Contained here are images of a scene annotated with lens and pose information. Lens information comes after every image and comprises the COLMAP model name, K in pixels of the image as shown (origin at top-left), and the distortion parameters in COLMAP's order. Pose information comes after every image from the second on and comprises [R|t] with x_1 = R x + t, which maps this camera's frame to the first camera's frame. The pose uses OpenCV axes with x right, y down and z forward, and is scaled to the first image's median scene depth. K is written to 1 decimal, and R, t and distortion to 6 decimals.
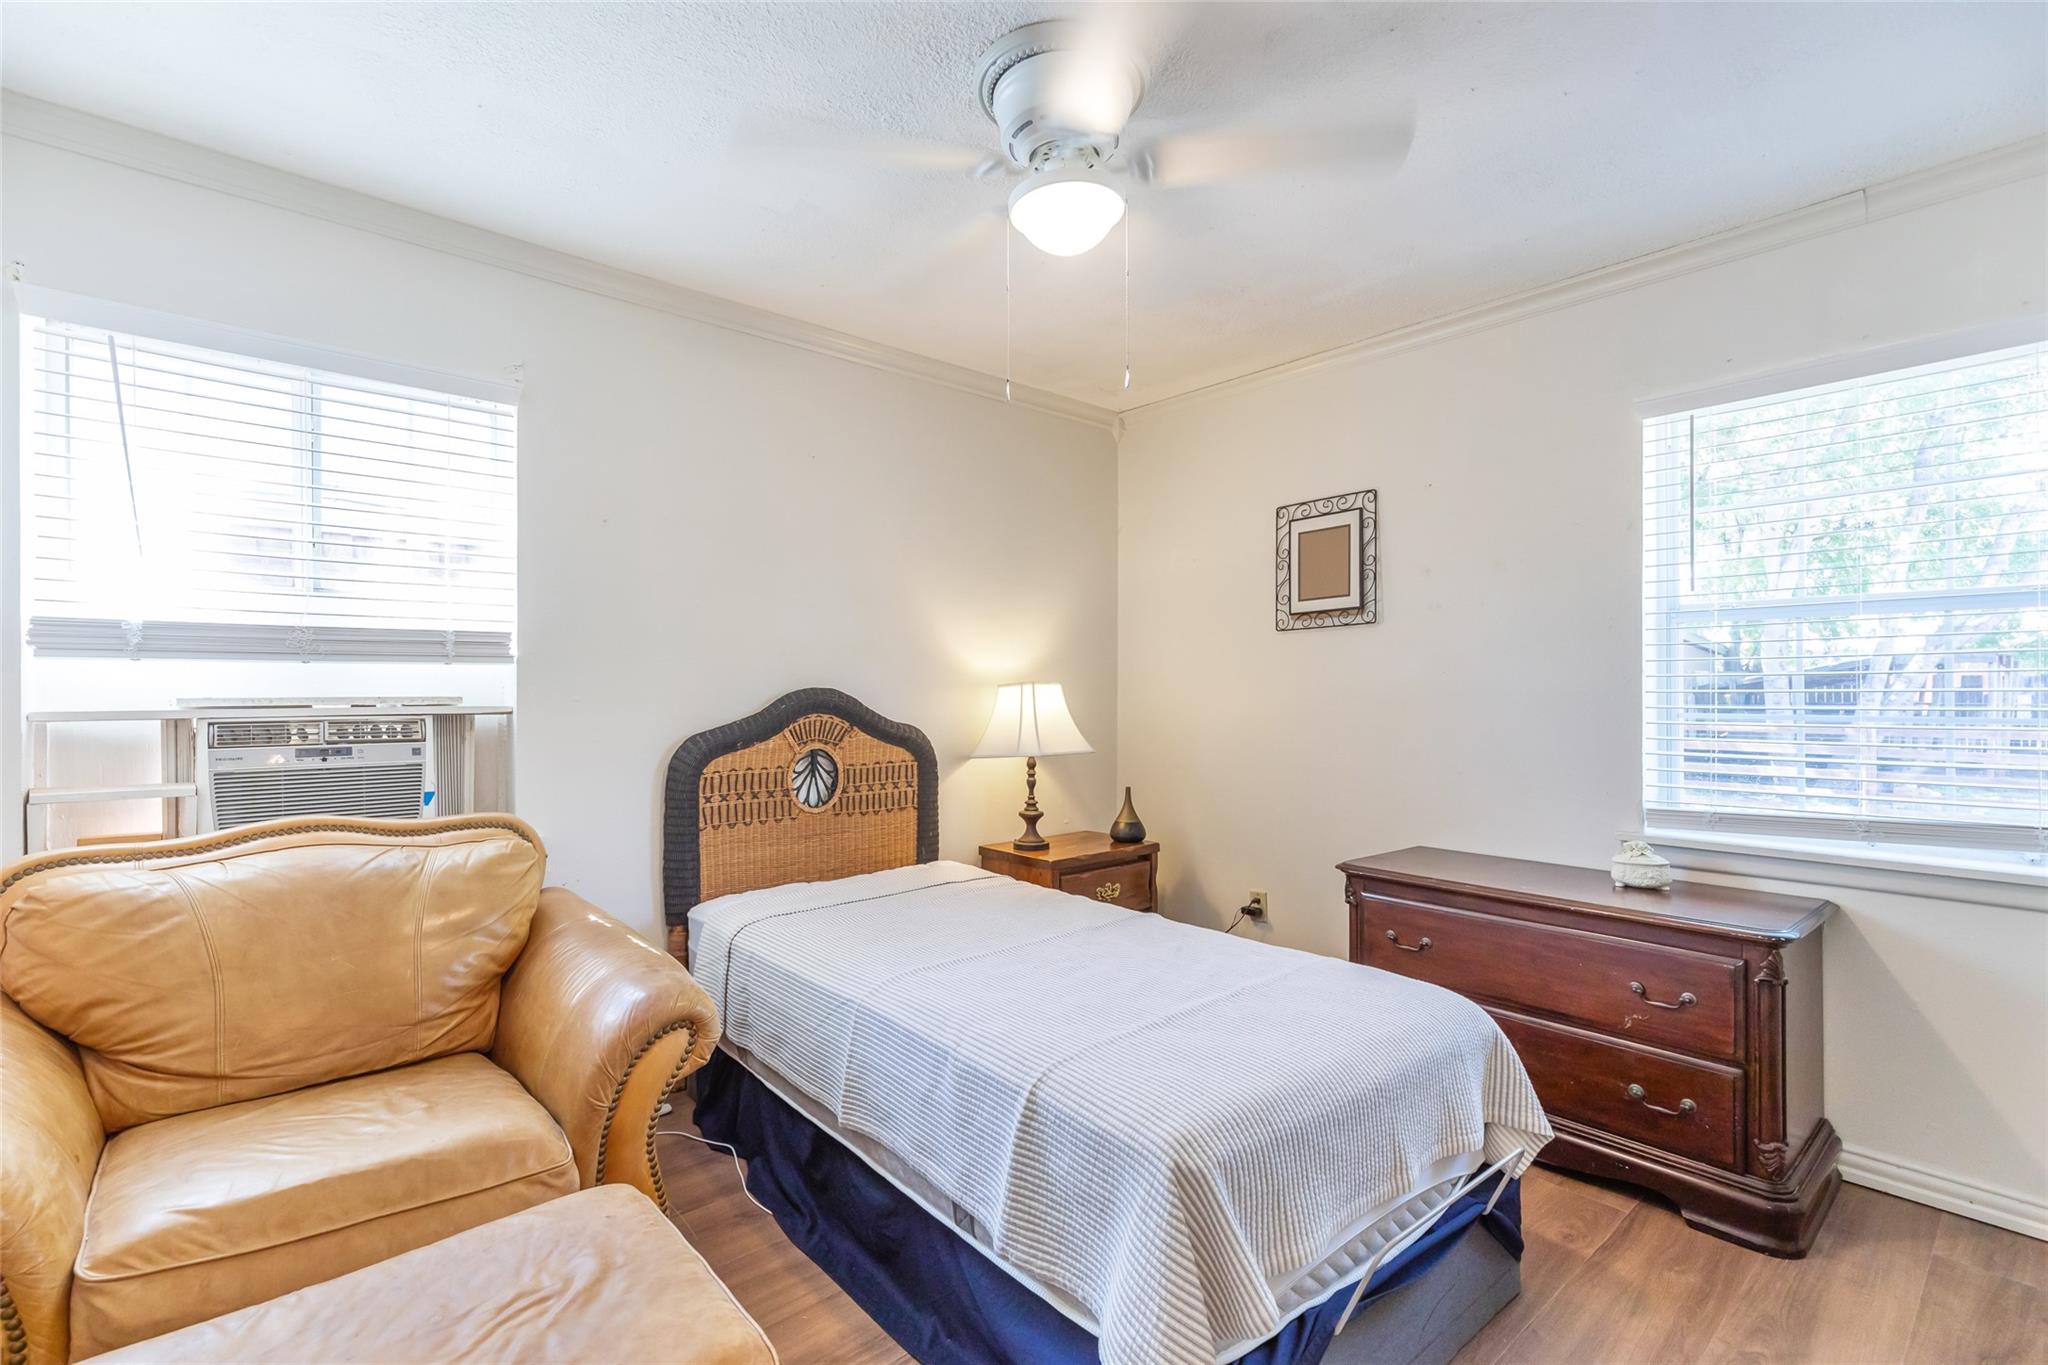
lens RADIAL K [[932.2, 0, 1023.7], [0, 932.2, 680.6], [0, 0, 1]] dist [0.007647, -0.002374]
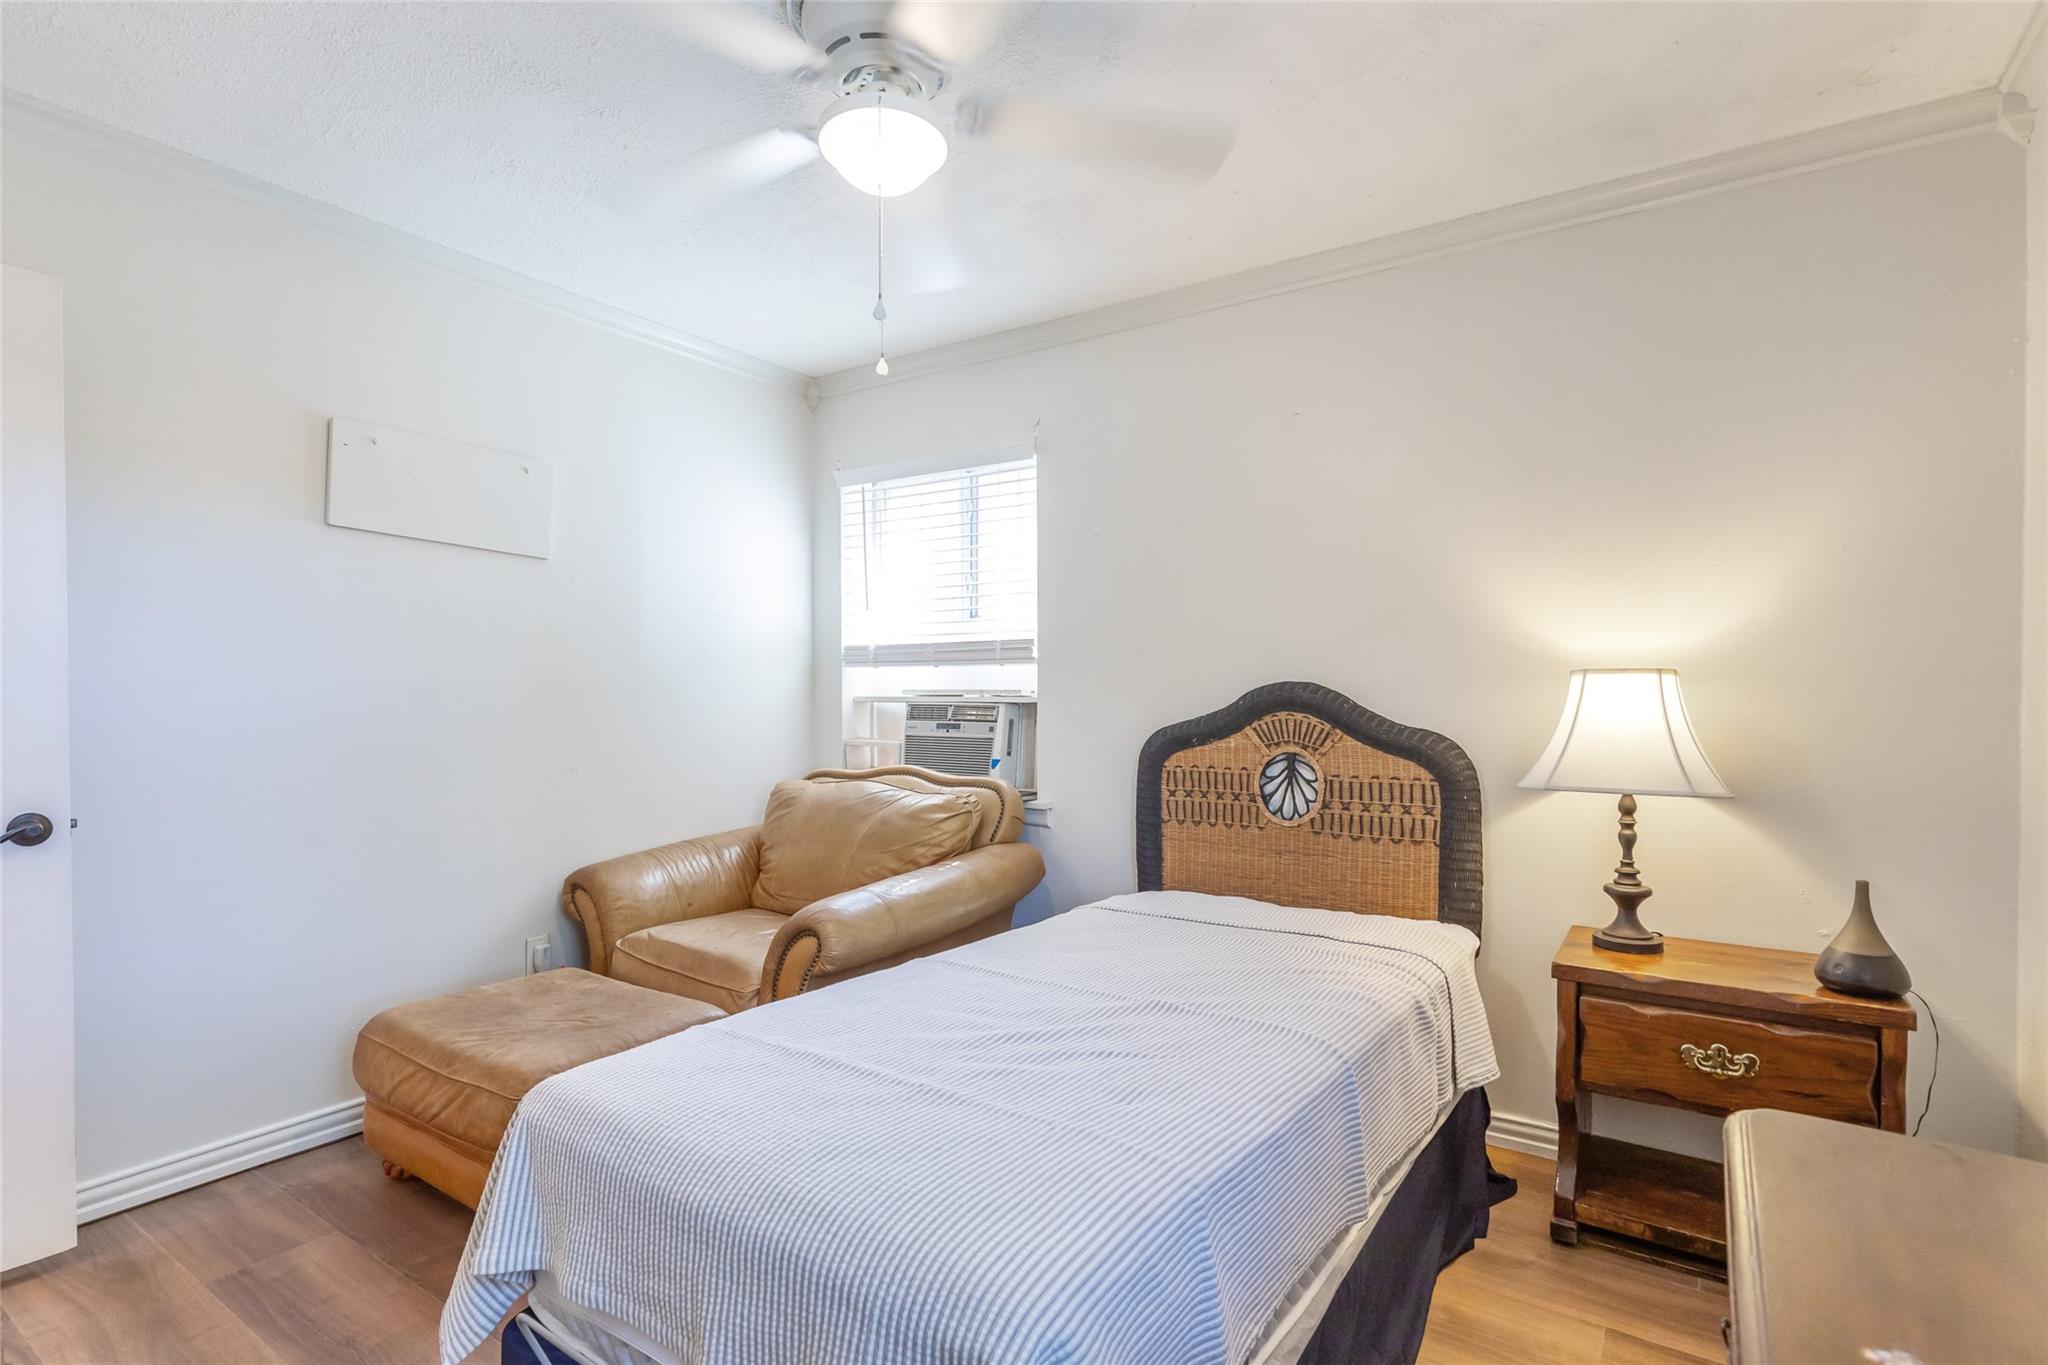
lens RADIAL K [[988.7, 0, 1021.4], [0, 988.7, 693.2], [0, 0, 1]] dist [0.002014, 0.000213]
pose [[0.248198, 0.004920, -0.968697, 0.625366], [0.007034, 0.999952, 0.006881, 0.010570], [0.968684, -0.008521, 0.248151, 0.550194]]
